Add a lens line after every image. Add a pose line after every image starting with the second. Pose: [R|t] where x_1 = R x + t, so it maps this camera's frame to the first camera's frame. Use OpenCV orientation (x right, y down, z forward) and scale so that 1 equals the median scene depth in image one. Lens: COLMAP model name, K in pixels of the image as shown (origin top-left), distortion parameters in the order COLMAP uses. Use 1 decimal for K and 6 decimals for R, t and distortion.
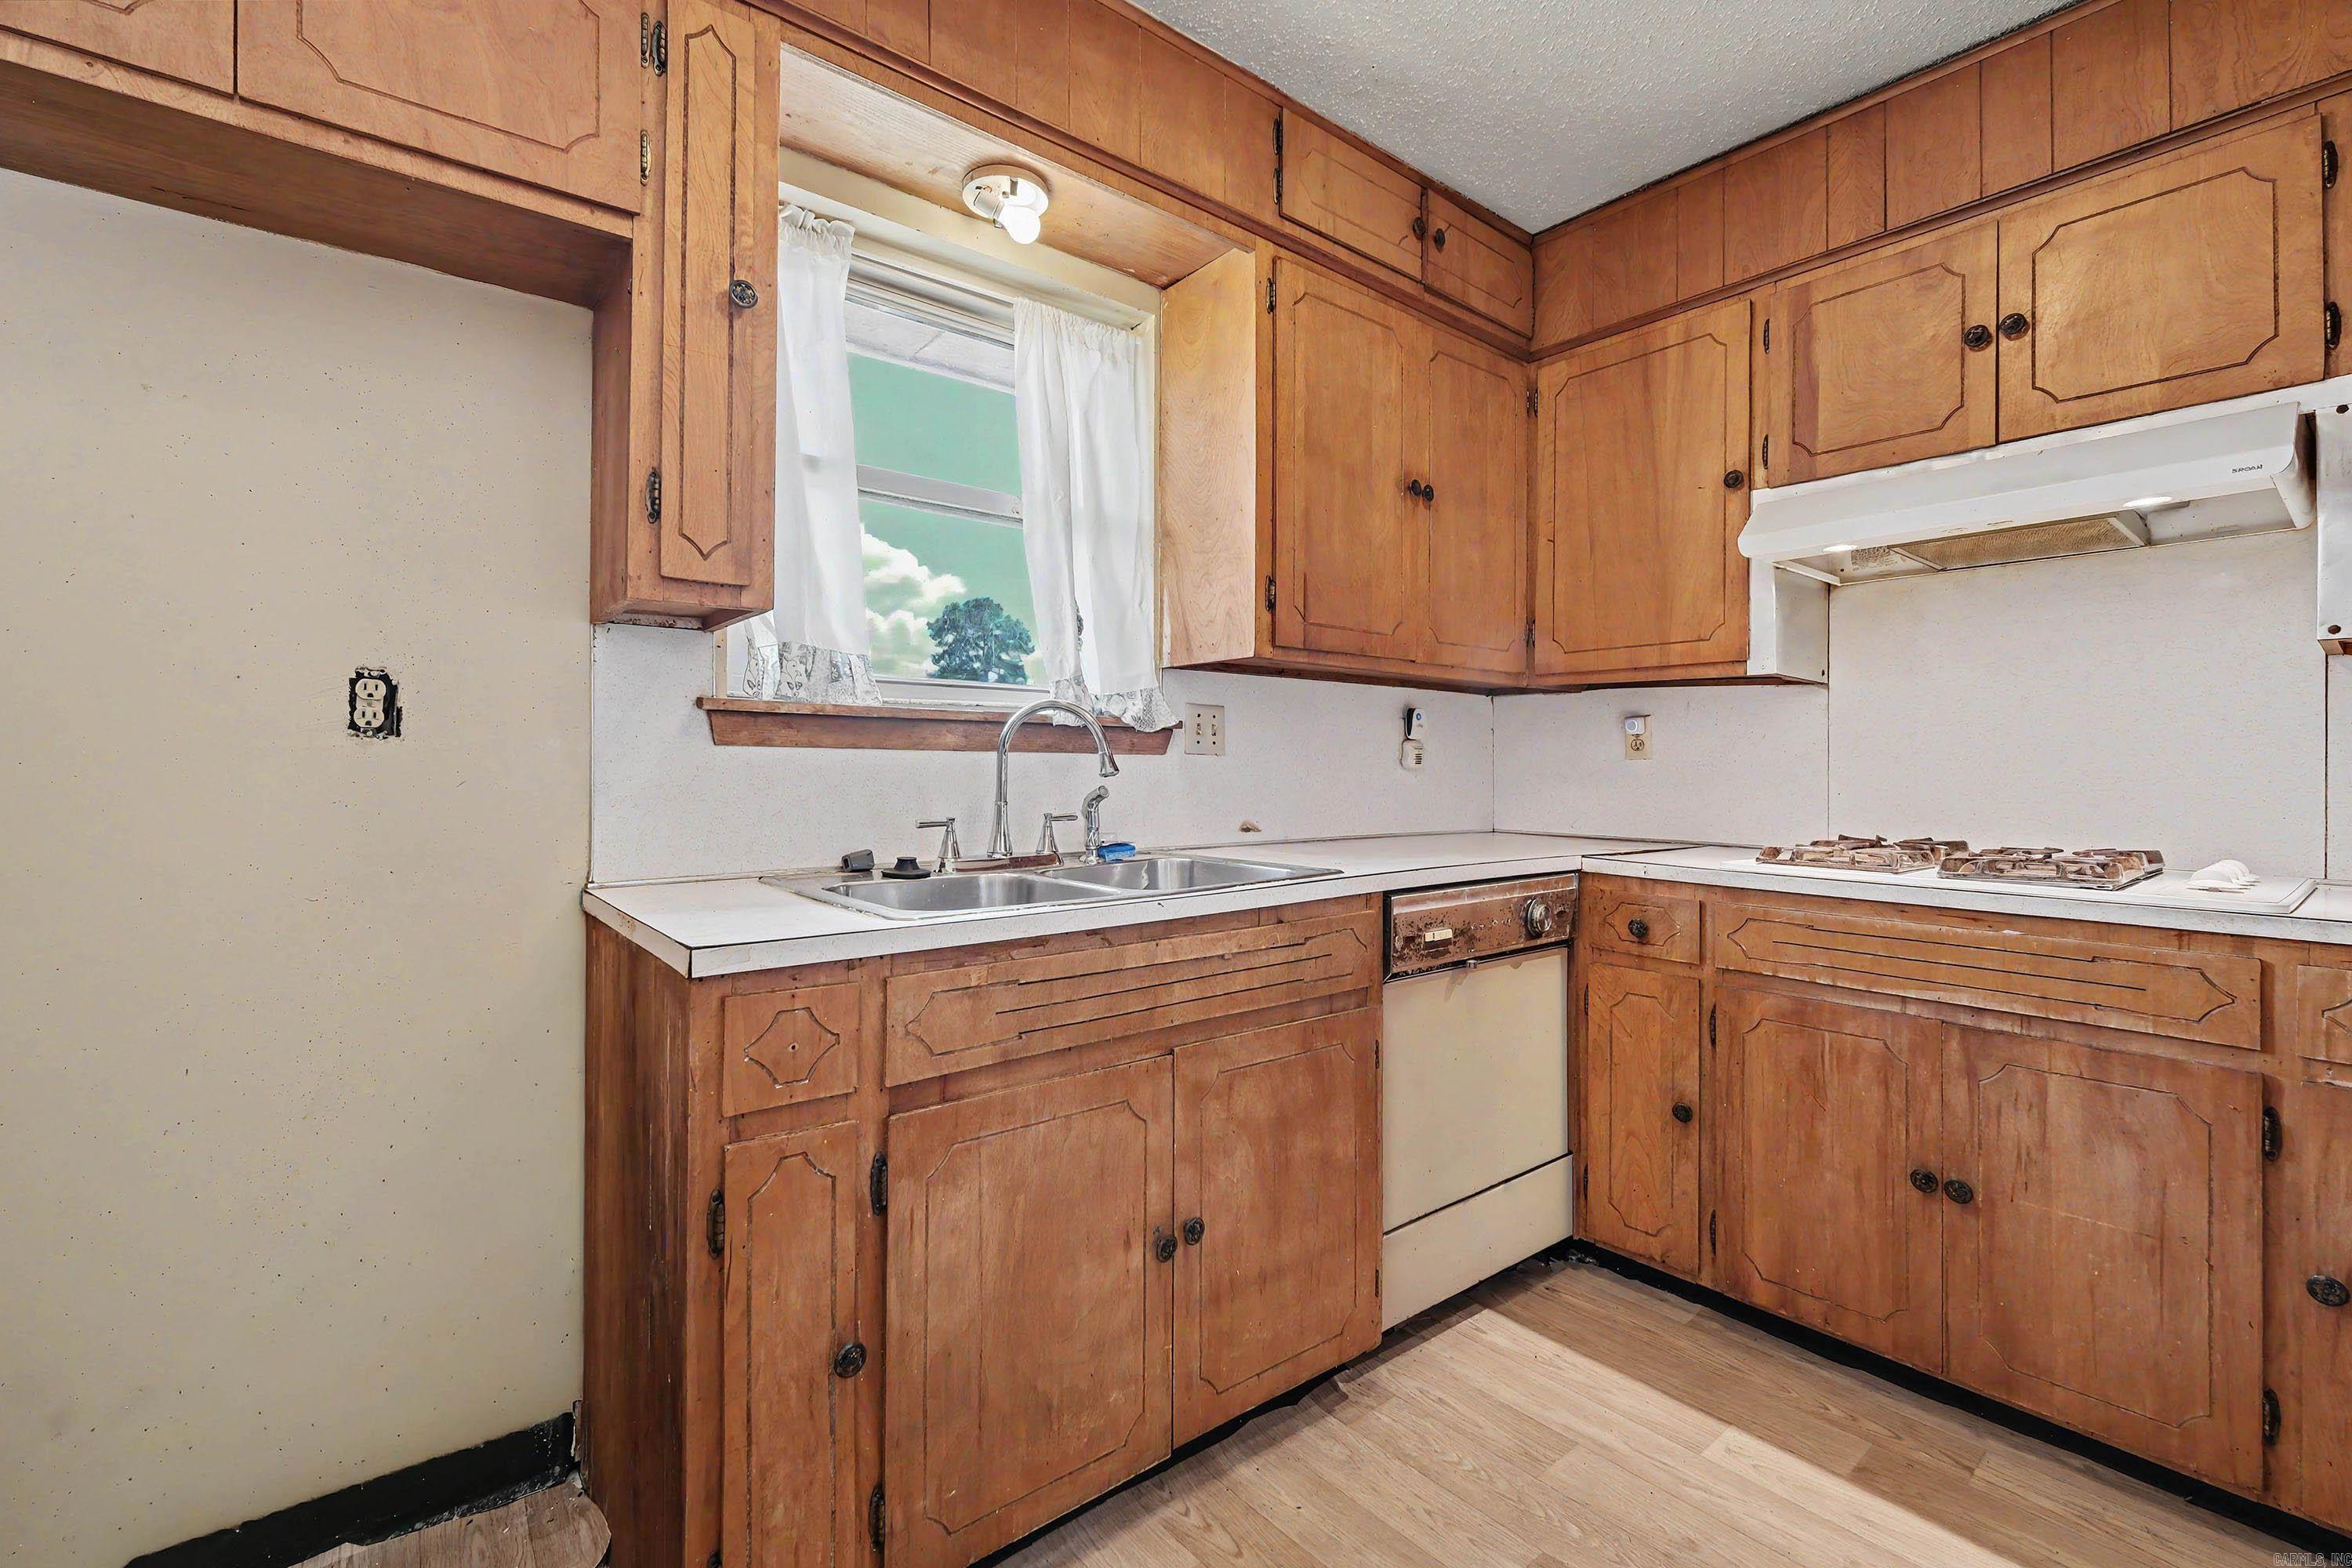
lens RADIAL K [[1016.3, 0, 1176.8], [0, 1016.3, 768.8], [0, 0, 1]] dist [-0.010877, 0.000524]
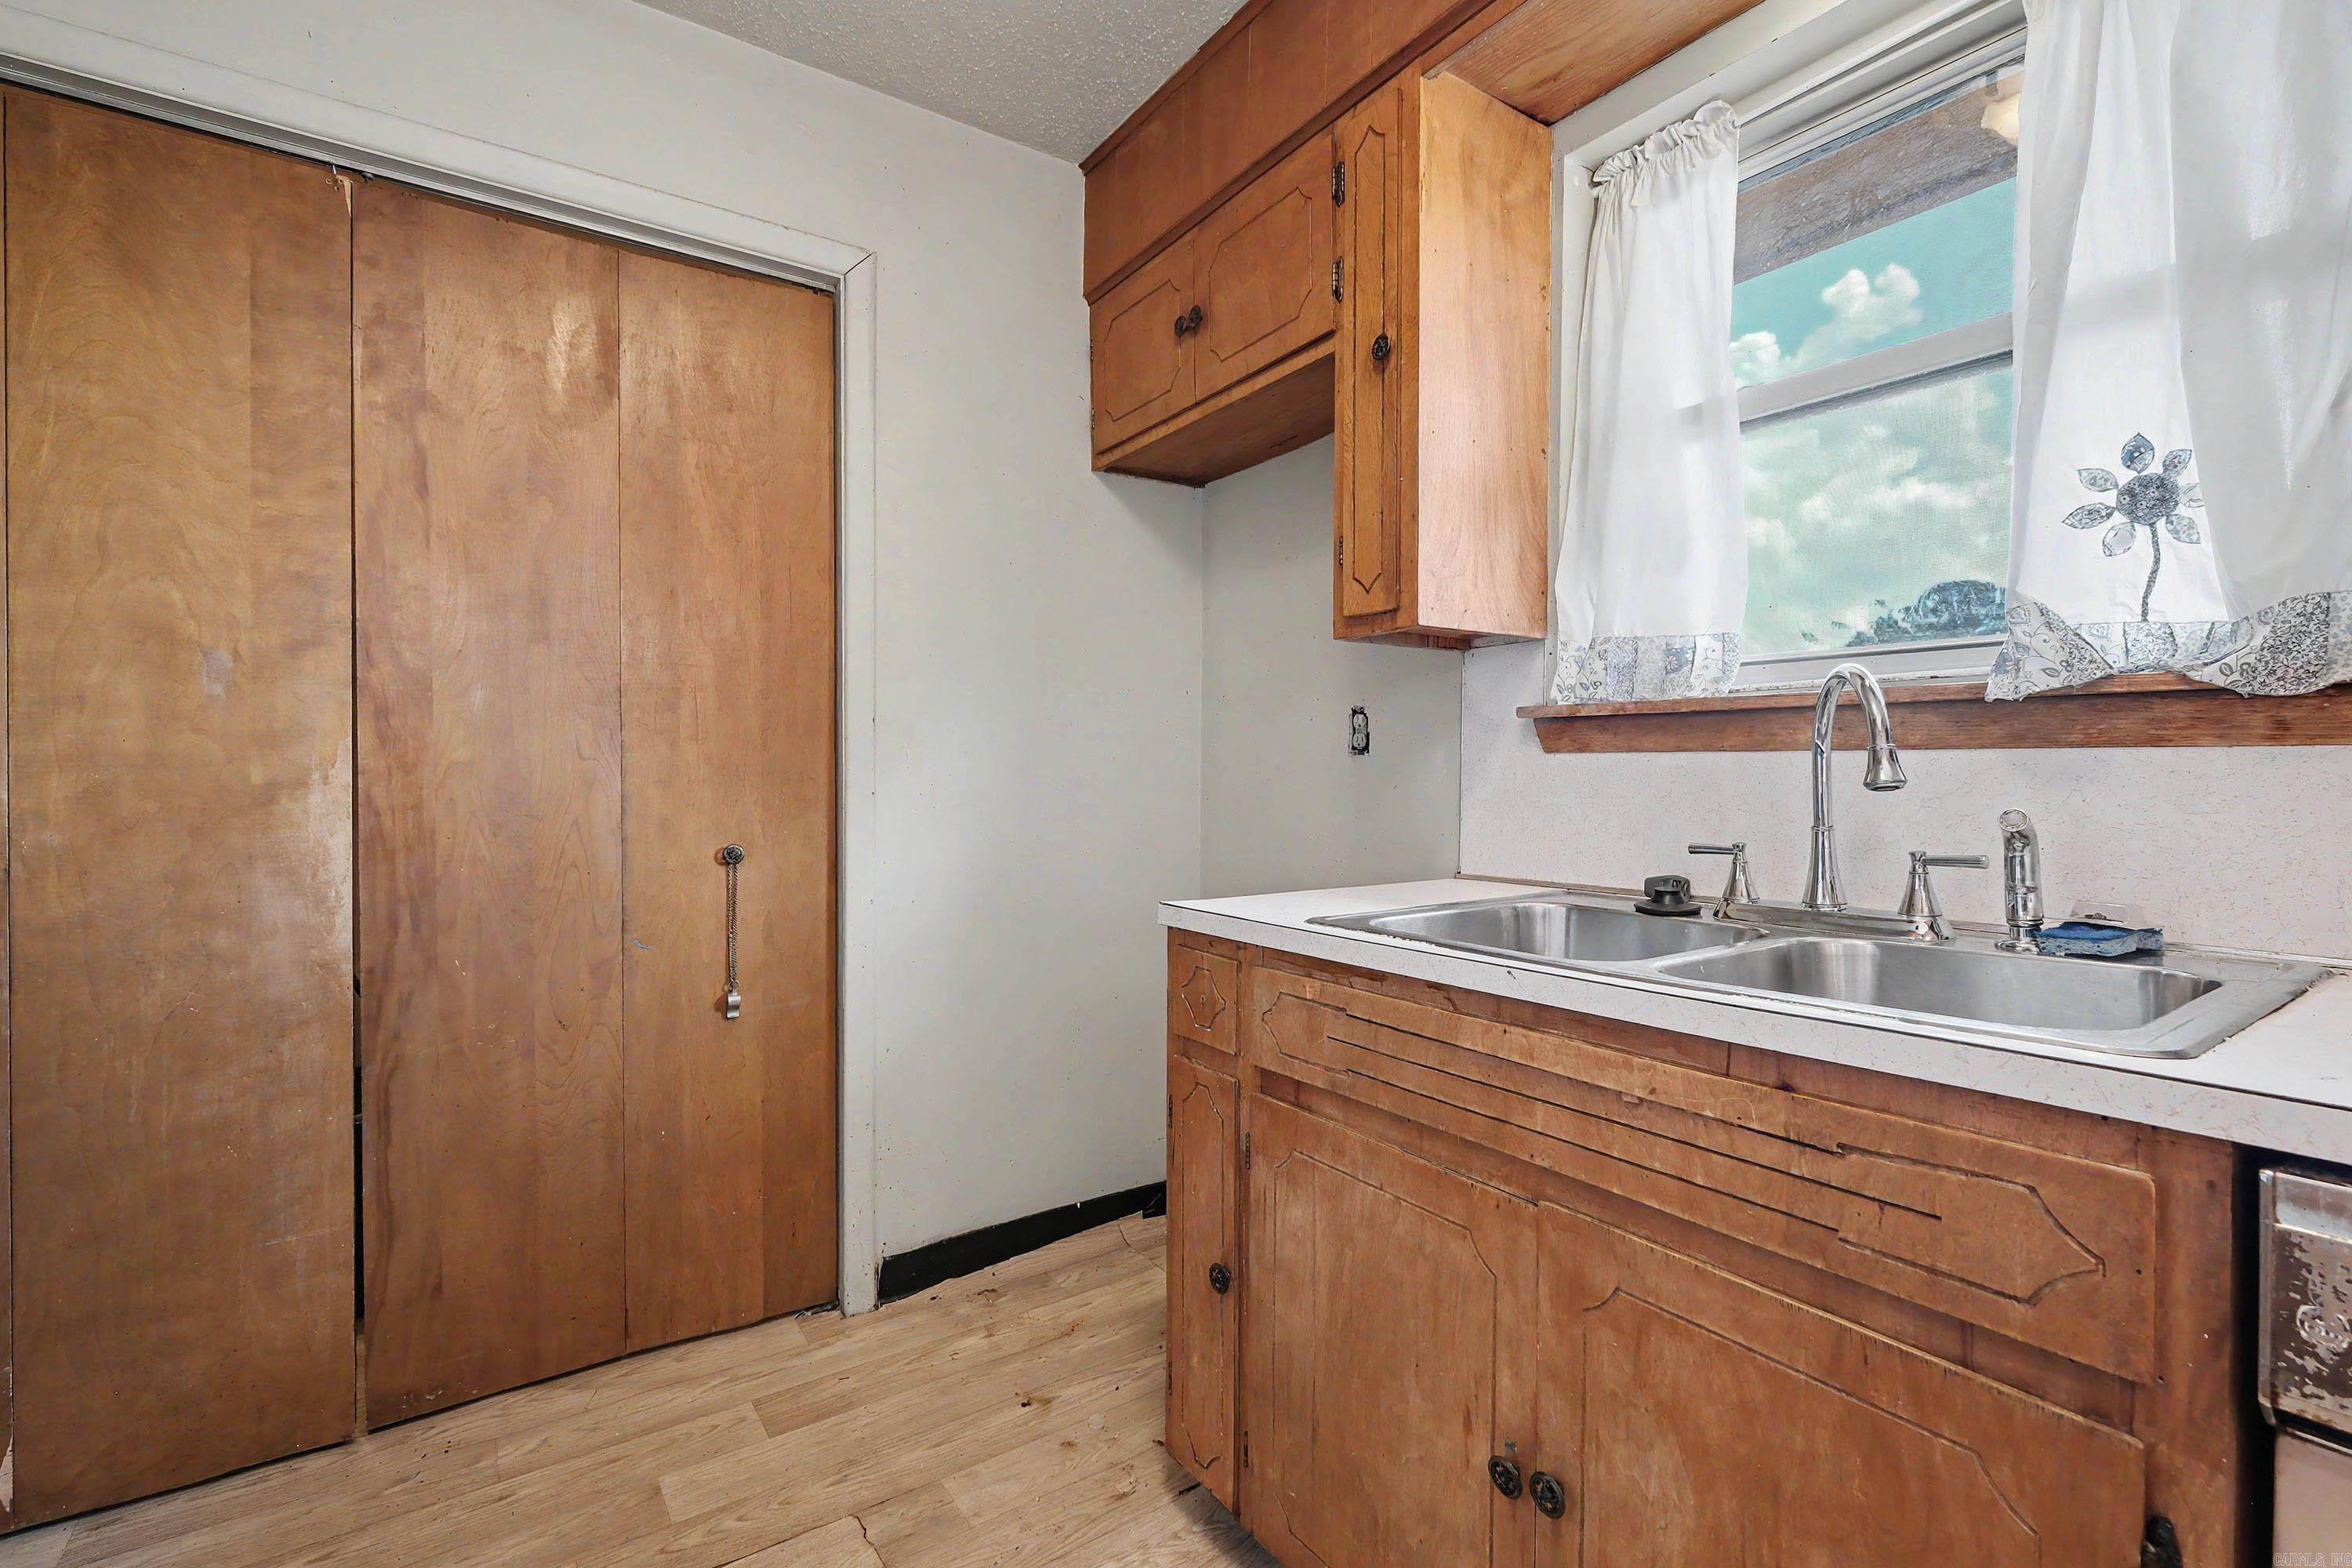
lens RADIAL K [[1035.5, 0, 1176.0], [0, 1035.5, 784.0], [0, 0, 1]] dist [0.003534, 0.000476]
pose [[-0.071007, 0.009174, -0.997434, 0.652451], [-0.000976, 0.999957, 0.009266, -0.001552], [0.997475, 0.001631, -0.070995, 0.771821]]
